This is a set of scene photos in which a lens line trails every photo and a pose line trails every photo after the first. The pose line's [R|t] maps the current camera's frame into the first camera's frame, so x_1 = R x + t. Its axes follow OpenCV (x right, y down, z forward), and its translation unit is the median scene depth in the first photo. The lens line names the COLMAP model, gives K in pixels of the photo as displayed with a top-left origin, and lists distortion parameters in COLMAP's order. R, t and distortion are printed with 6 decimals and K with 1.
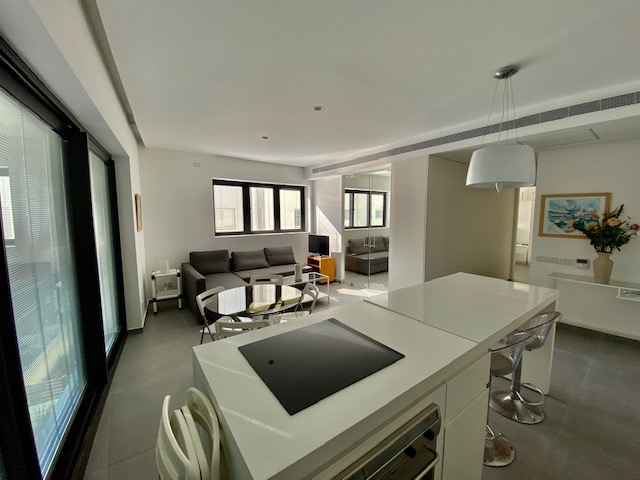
lens RADIAL K [[259.8, 0, 320.0], [0, 259.8, 240.0], [0, 0, 1]] dist [-0.000806, -0.000345]
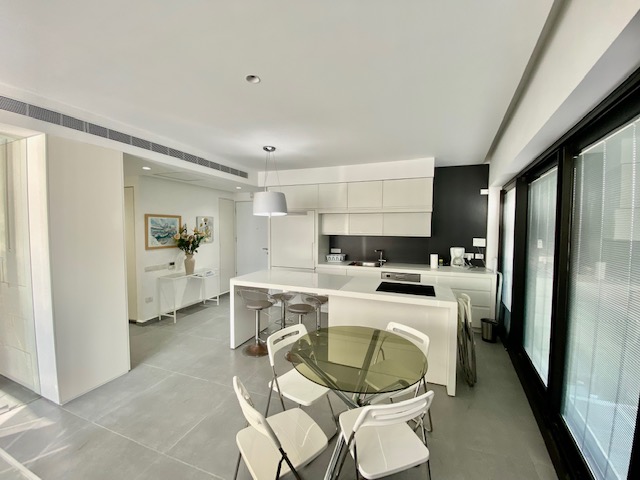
lens RADIAL K [[259.8, 0, 320.0], [0, 259.8, 240.0], [0, 0, 1]] dist [-0.000806, -0.000345]
pose [[-0.536156, -0.049961, 0.842639, -0.522321], [0.082425, 0.990378, 0.111166, -0.123588], [-0.840085, 0.129057, -0.526879, 0.980050]]
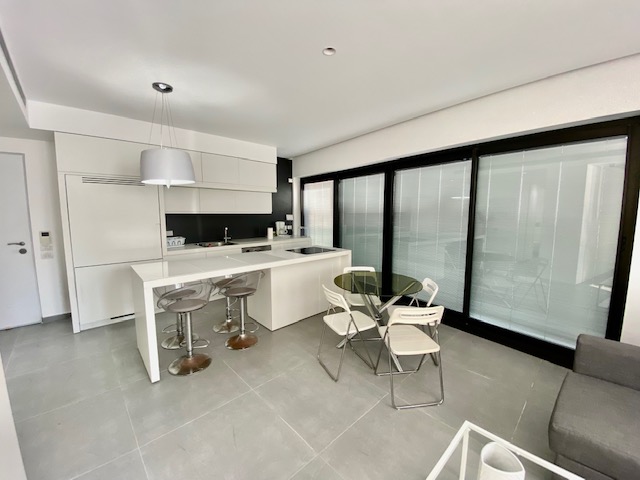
lens RADIAL K [[259.8, 0, 320.0], [0, 259.8, 240.0], [0, 0, 1]] dist [-0.000806, -0.000345]
pose [[-0.992163, 0.013215, -0.124253, 0.110865], [-0.013264, 0.977635, 0.209891, -0.125795], [0.124248, 0.209894, -0.969797, 1.386134]]
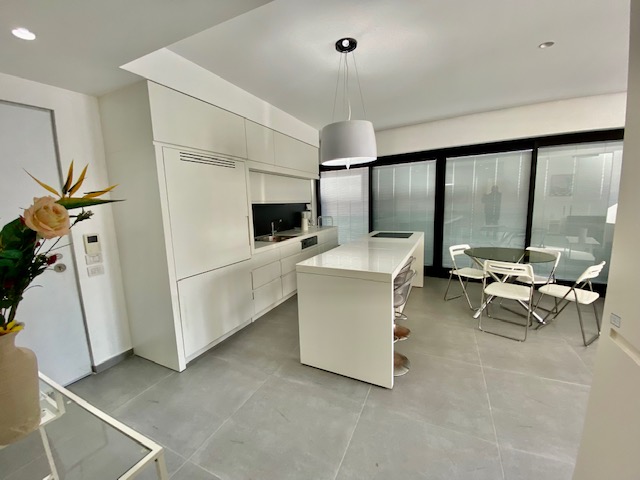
lens RADIAL K [[262.9, 0, 317.6], [0, 262.9, 241.6], [0, 0, 1]] dist [-0.001949, -0.000337]
pose [[-0.875272, 0.098094, -0.473578, 0.812964], [-0.017283, 0.972245, 0.233327, -0.082498], [0.483322, 0.212409, -0.849284, 1.129654]]
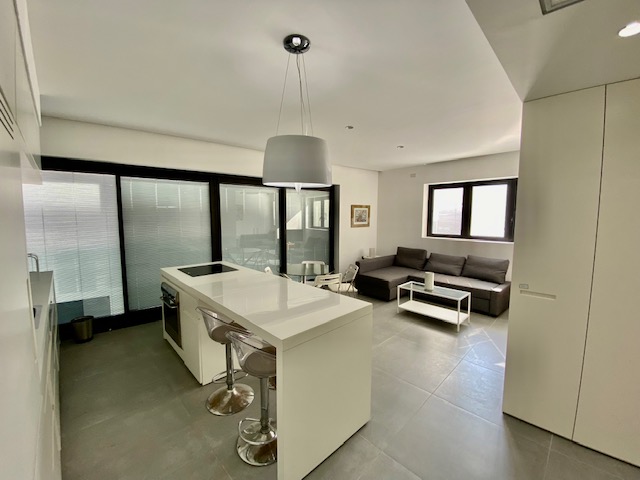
lens RADIAL K [[262.9, 0, 317.6], [0, 262.9, 241.6], [0, 0, 1]] dist [-0.001949, -0.000337]
pose [[0.151306, 0.091549, -0.984238, 0.940255], [-0.096485, 0.992315, 0.077468, -0.055261], [0.983767, 0.083242, 0.158976, 0.560092]]
